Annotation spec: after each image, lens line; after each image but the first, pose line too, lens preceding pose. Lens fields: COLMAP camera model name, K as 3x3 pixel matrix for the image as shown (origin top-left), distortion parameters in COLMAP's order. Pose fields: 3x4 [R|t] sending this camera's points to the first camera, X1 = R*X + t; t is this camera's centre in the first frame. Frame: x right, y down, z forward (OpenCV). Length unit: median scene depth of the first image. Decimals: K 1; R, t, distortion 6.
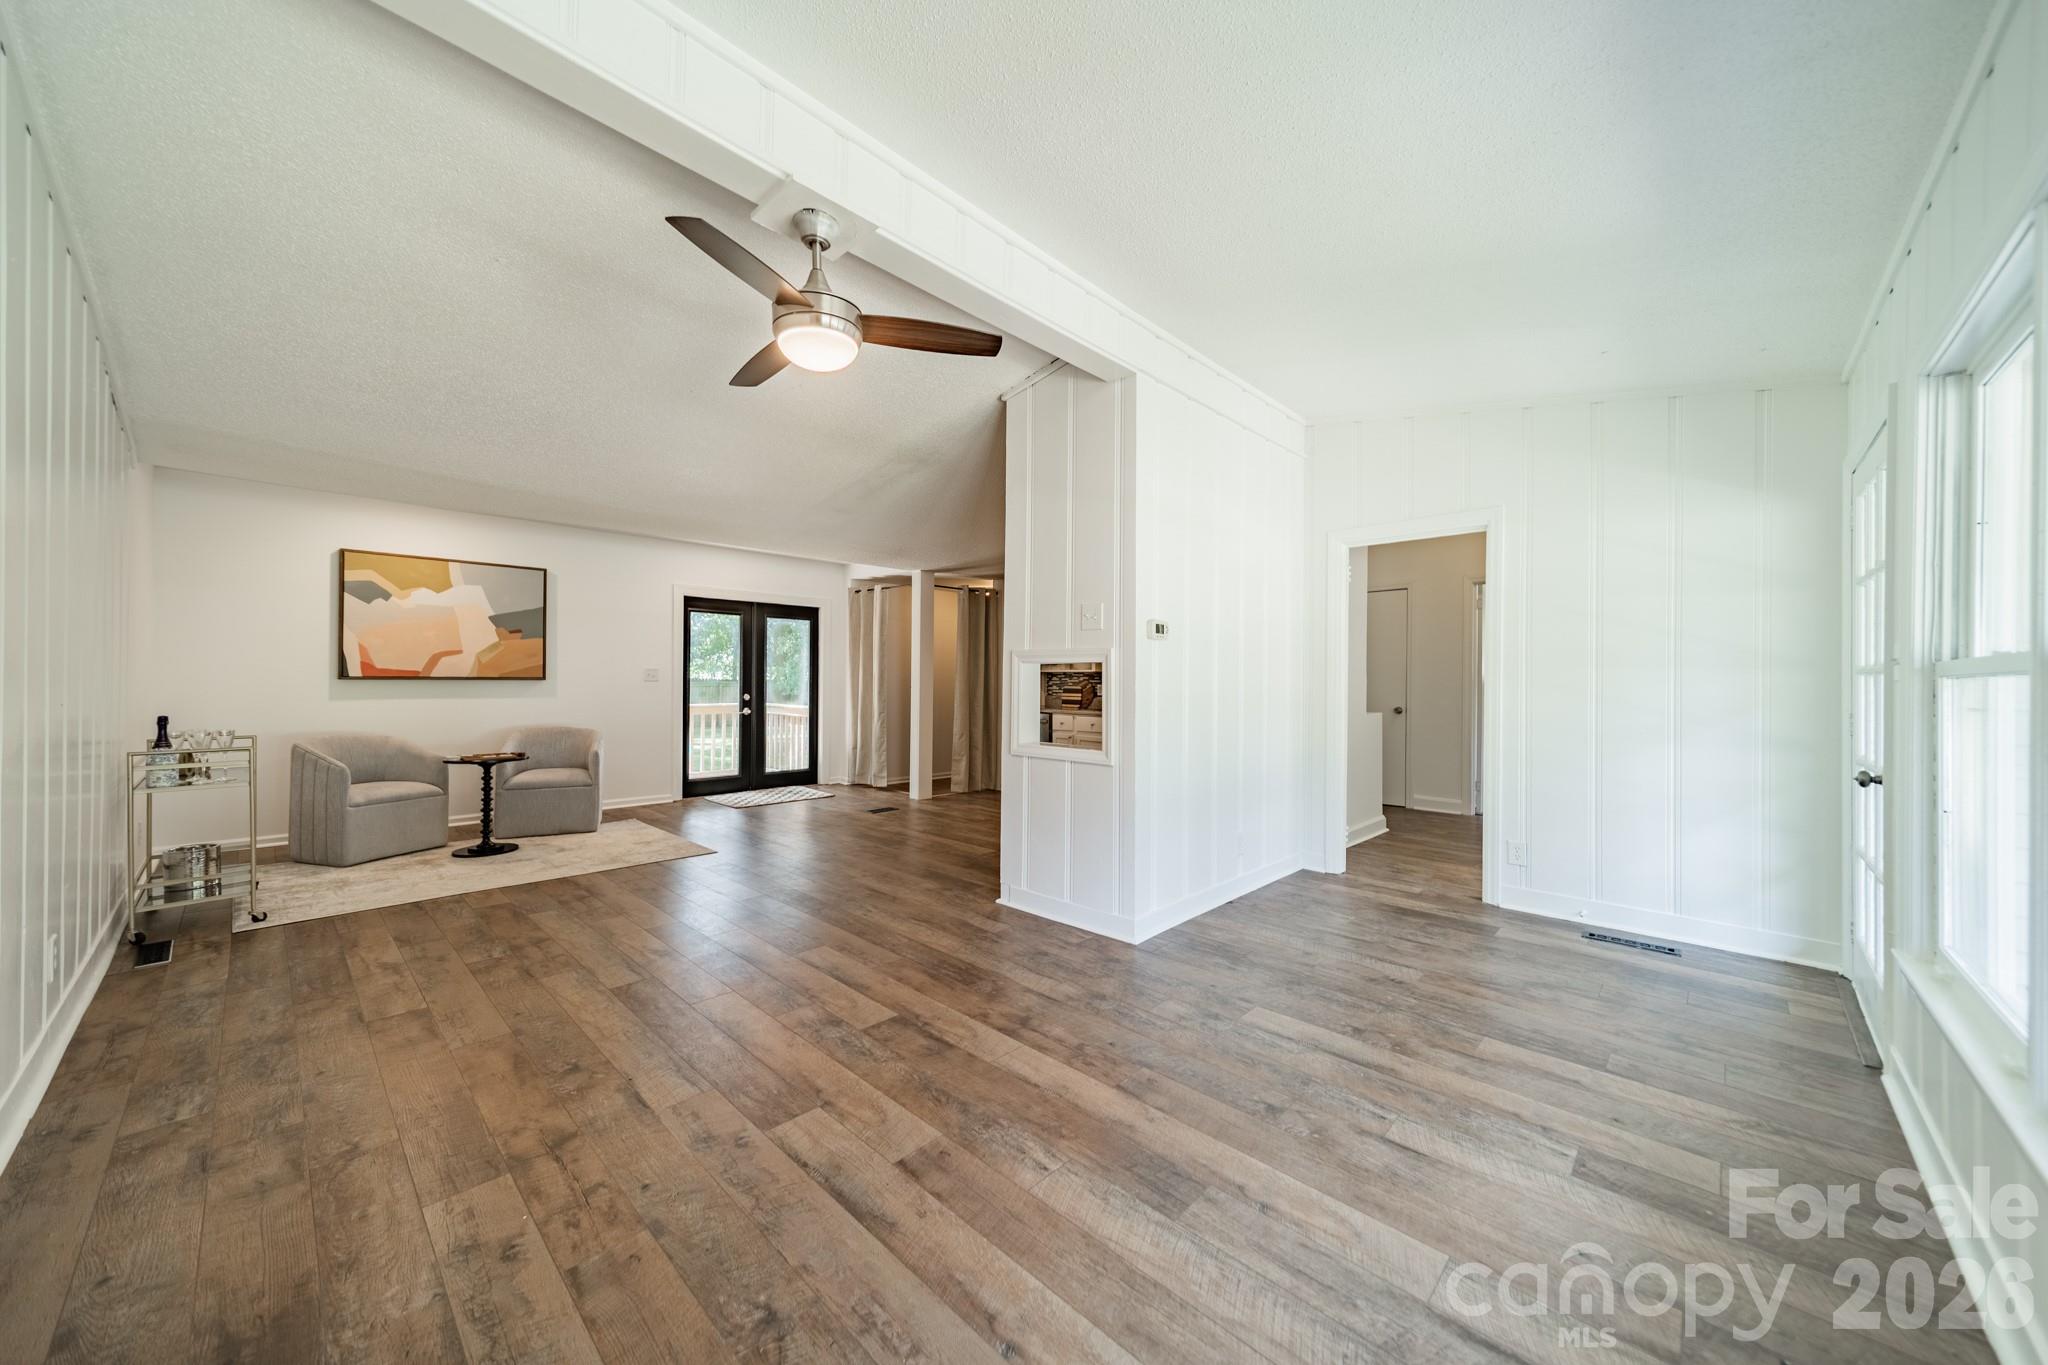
lens RADIAL K [[725.5, 0, 1028.4], [0, 725.5, 679.7], [0, 0, 1]] dist [0.006883, -0.000125]
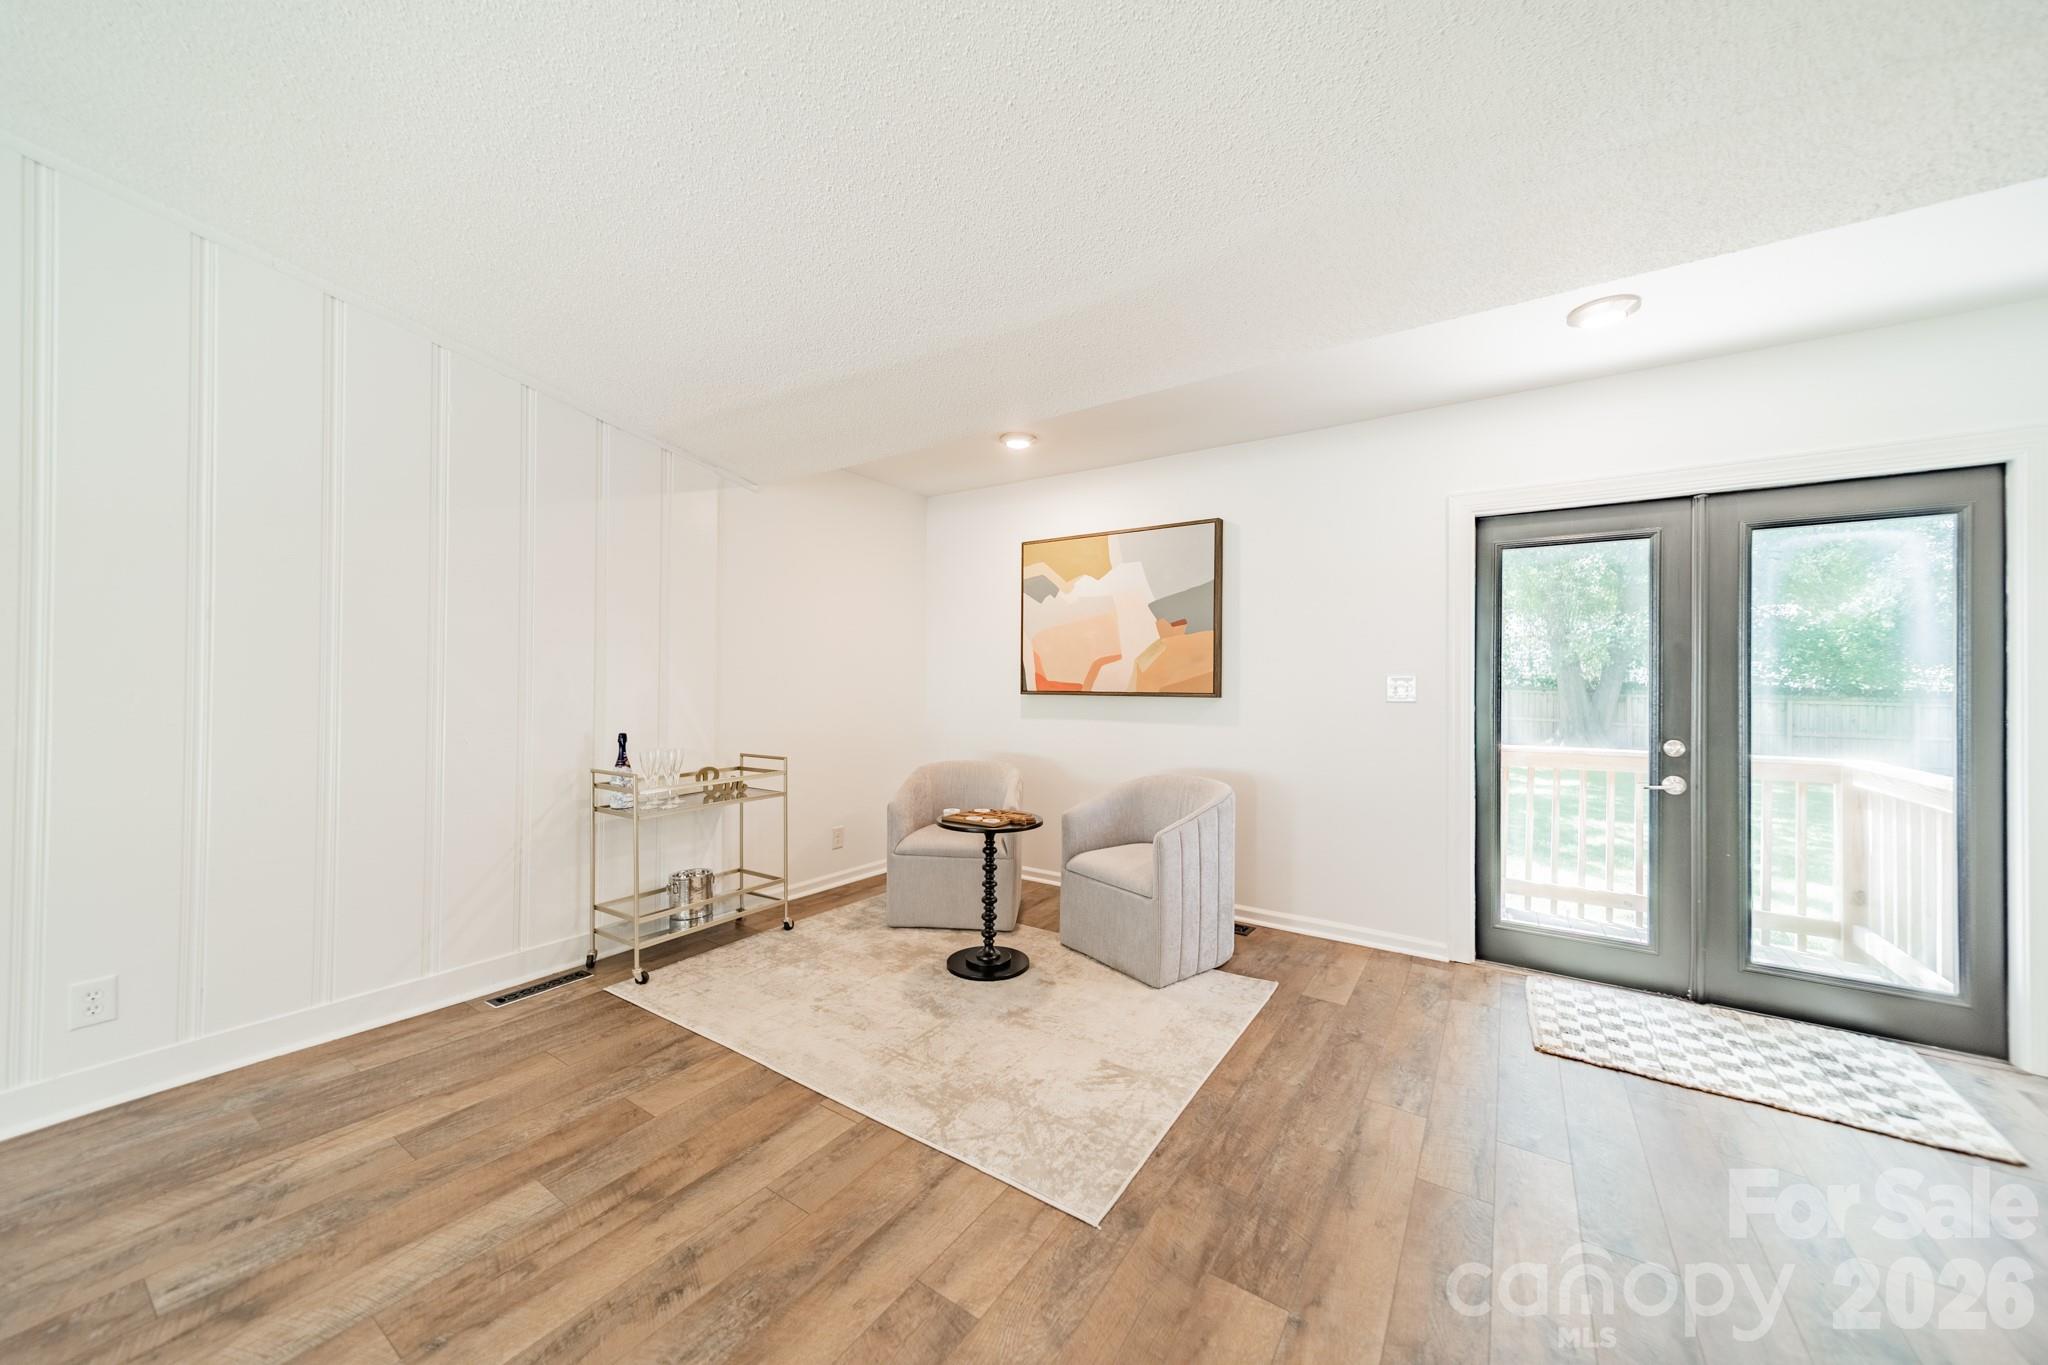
lens RADIAL K [[719.9, 0, 1030.8], [0, 719.9, 681.4], [0, 0, 1]] dist [0.007416, 0.000048]
pose [[0.168927, -0.006786, -0.985605, -0.104149], [-0.004582, 0.999960, -0.007670, -0.009567], [0.985618, 0.005812, 0.168889, 0.895385]]
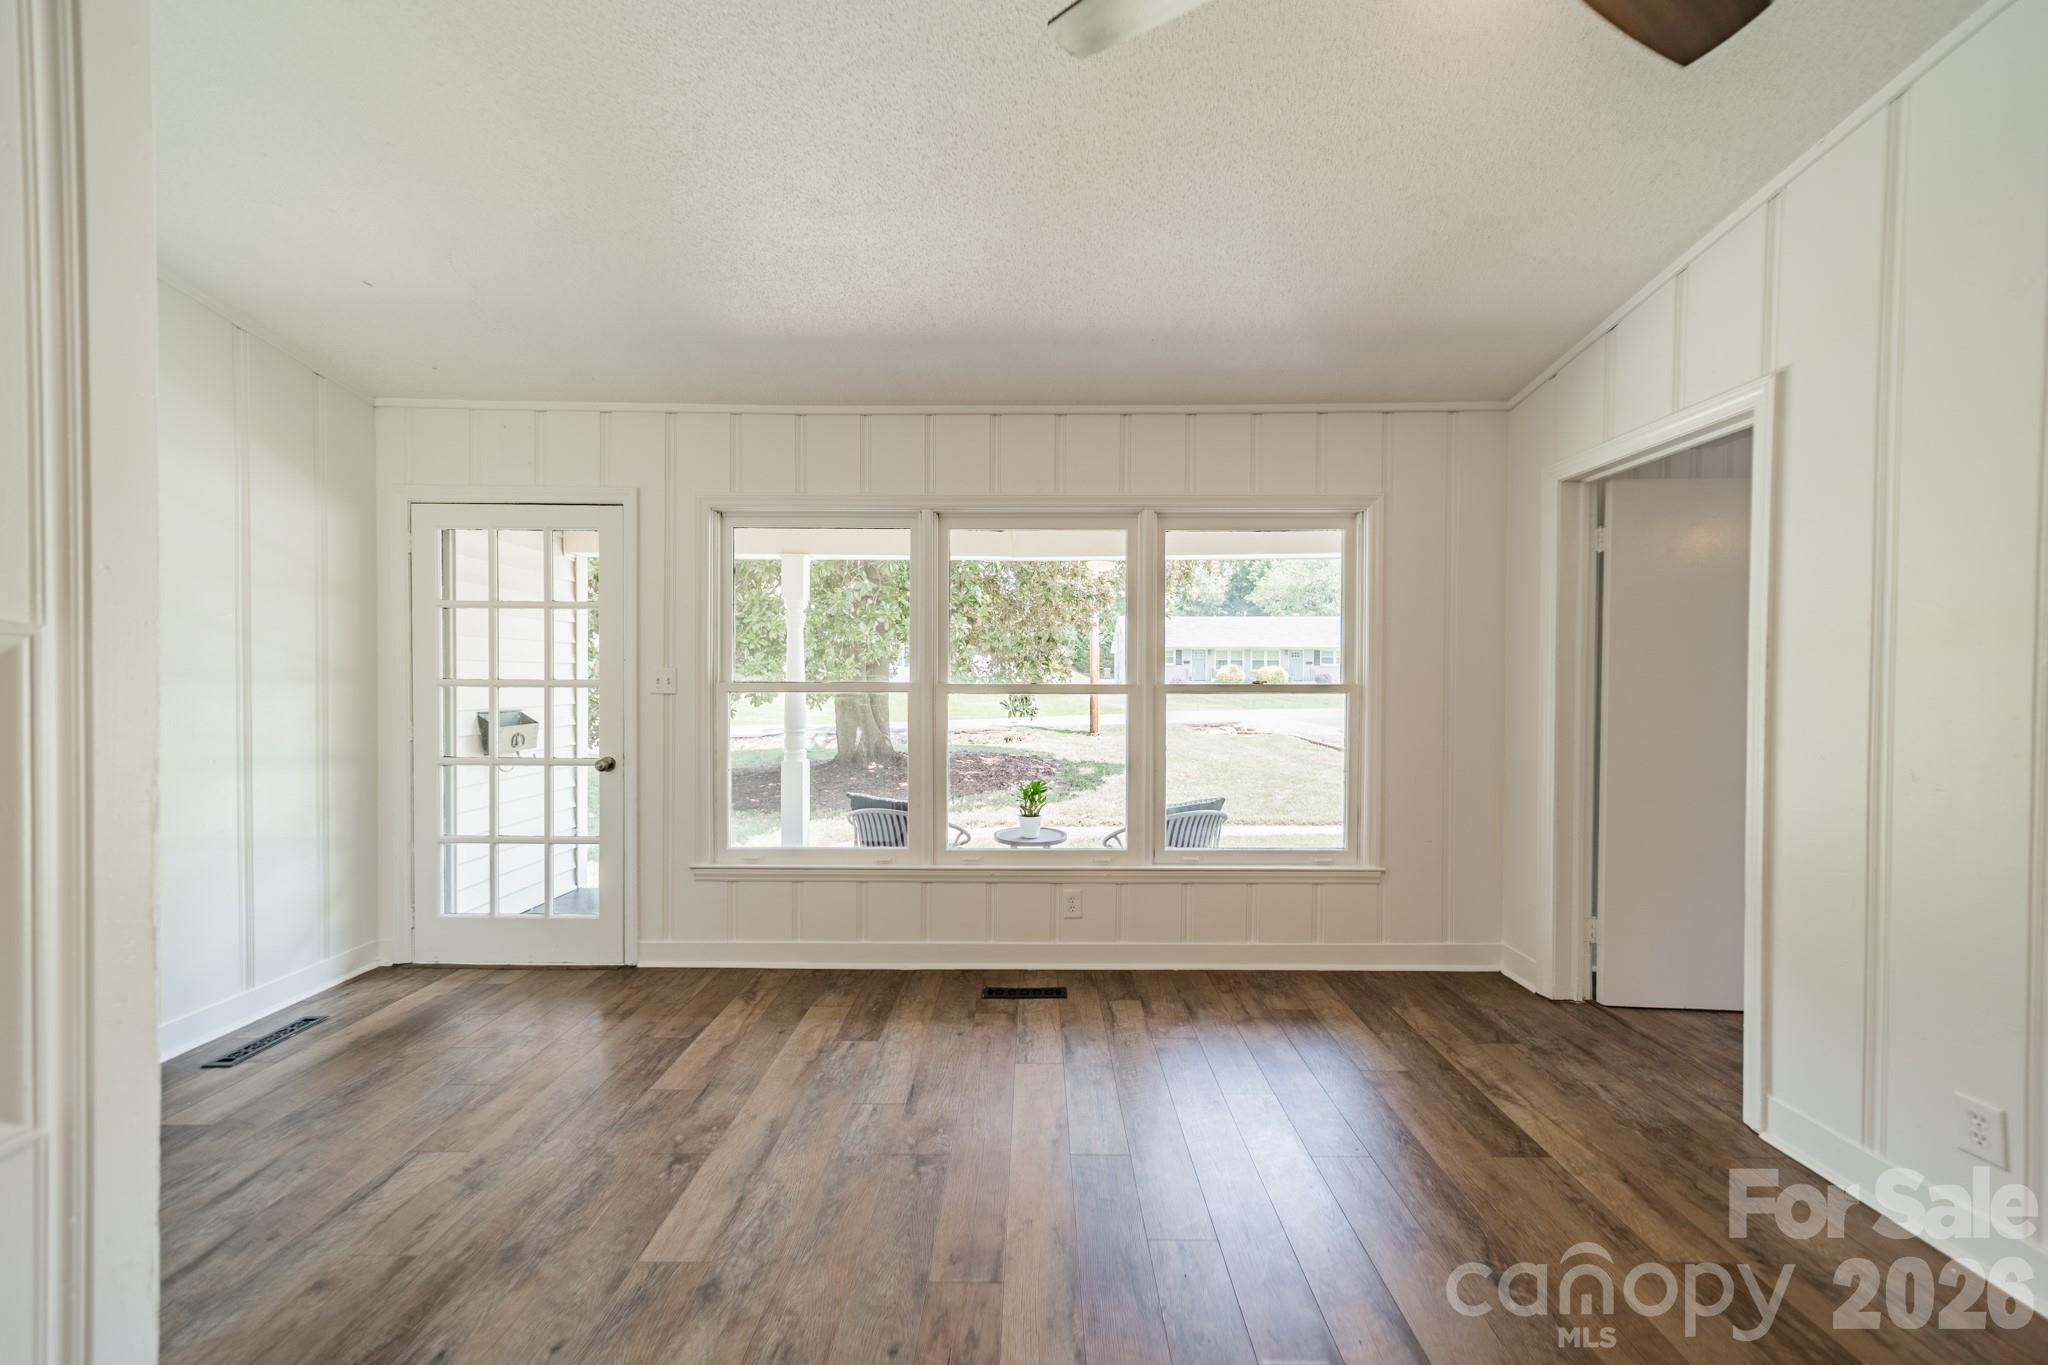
lens RADIAL K [[721.9, 0, 1030.4], [0, 721.9, 688.0], [0, 0, 1]] dist [0.007521, -0.000042]
pose [[-0.688149, -0.022858, 0.725209, -0.175542], [-0.012198, 0.999727, 0.019936, -0.020652], [-0.725467, 0.004872, -0.688240, 0.624230]]
